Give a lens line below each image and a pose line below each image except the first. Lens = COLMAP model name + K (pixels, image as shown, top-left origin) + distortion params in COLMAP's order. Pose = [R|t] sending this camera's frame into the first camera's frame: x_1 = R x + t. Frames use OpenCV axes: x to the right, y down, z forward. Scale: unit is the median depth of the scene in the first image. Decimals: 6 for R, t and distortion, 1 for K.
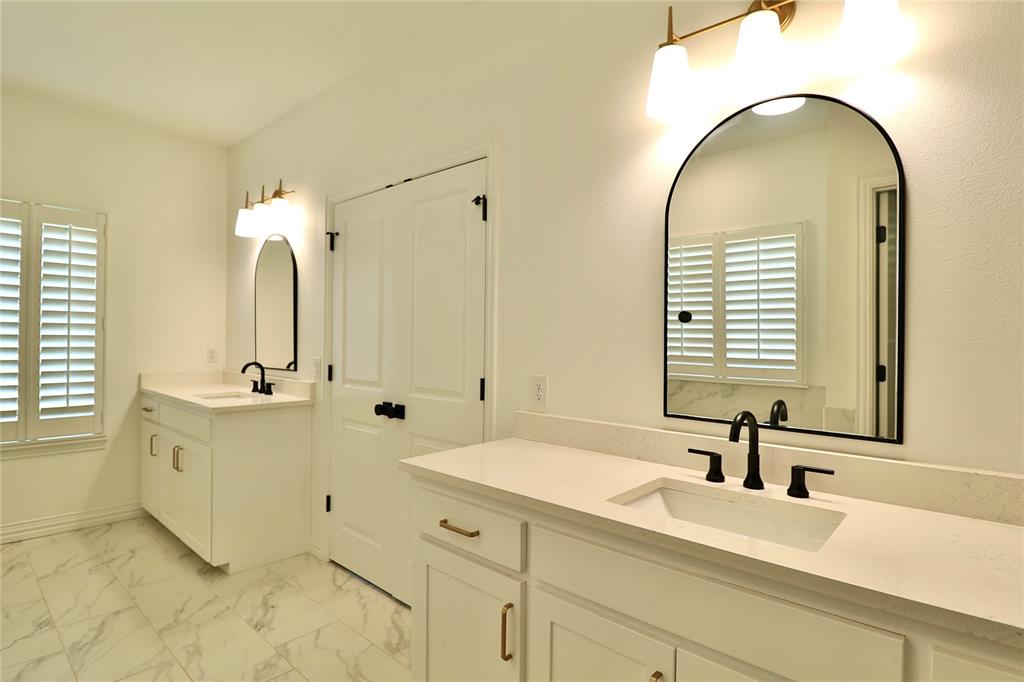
lens RADIAL K [[524.3, 0, 505.2], [0, 524.3, 337.4], [0, 0, 1]] dist [-0.011456, -0.002690]
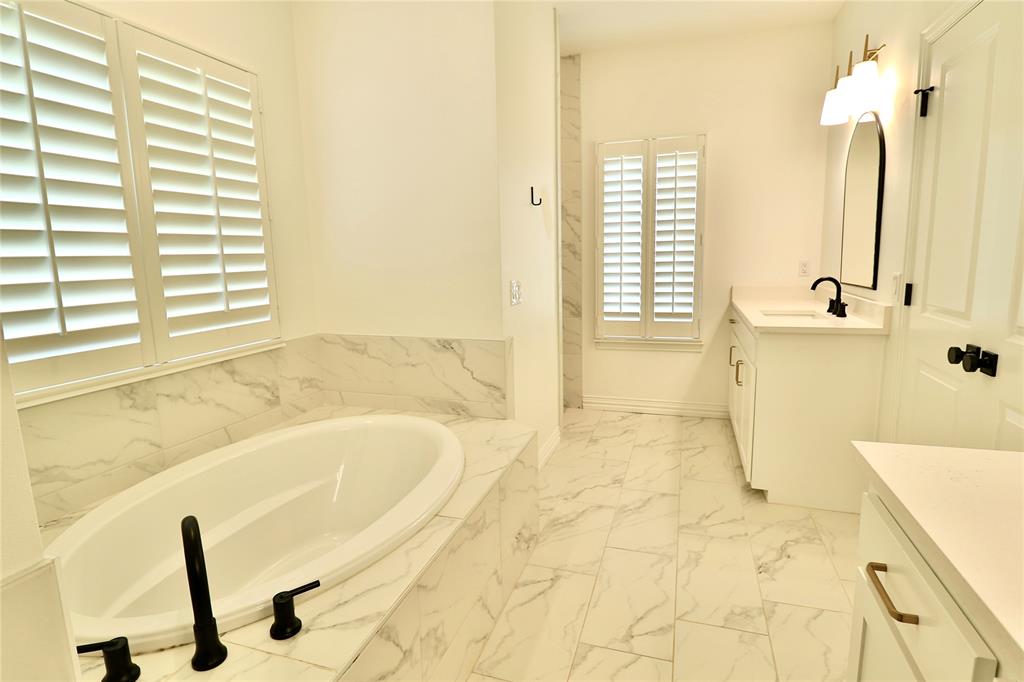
lens RADIAL K [[524.3, 0, 511.8], [0, 524.3, 336.4], [0, 0, 1]] dist [-0.011456, -0.002690]
pose [[0.406760, 0.119361, -0.905704, 0.100626], [0.032973, 0.988863, 0.145129, 0.002828], [0.912940, -0.088897, 0.398294, 0.210449]]
